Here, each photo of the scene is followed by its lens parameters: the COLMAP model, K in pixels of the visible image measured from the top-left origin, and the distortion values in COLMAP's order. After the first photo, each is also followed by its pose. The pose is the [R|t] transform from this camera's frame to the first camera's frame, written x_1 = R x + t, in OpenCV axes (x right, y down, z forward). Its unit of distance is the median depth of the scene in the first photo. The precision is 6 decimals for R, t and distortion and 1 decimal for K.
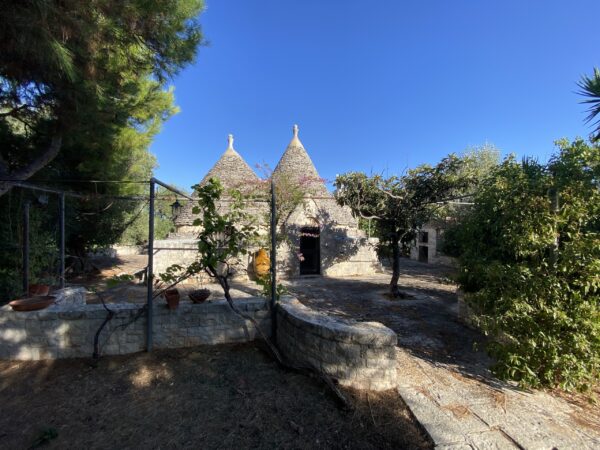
lens RADIAL K [[243.0, 0, 300.4], [0, 243.0, 225.7], [0, 0, 1]] dist [-0.026293, -0.000729]
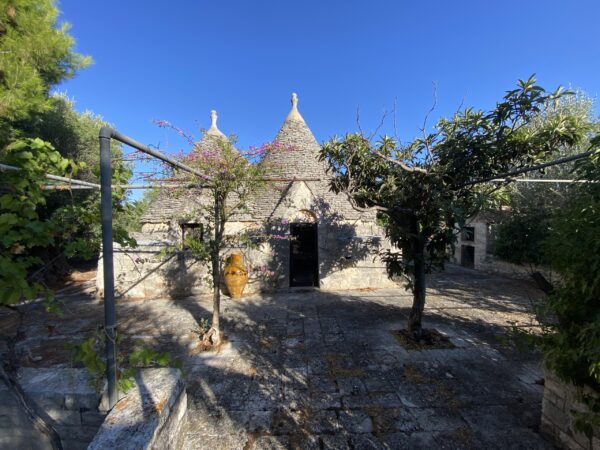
lens RADIAL K [[243.0, 0, 299.5], [0, 243.0, 224.5], [0, 0, 1]] dist [-0.026293, -0.000729]
pose [[0.990168, -0.008973, -0.139597, 0.135781], [0.012580, 0.999609, 0.024975, -0.007728], [0.139318, -0.026485, 0.989893, 0.267837]]
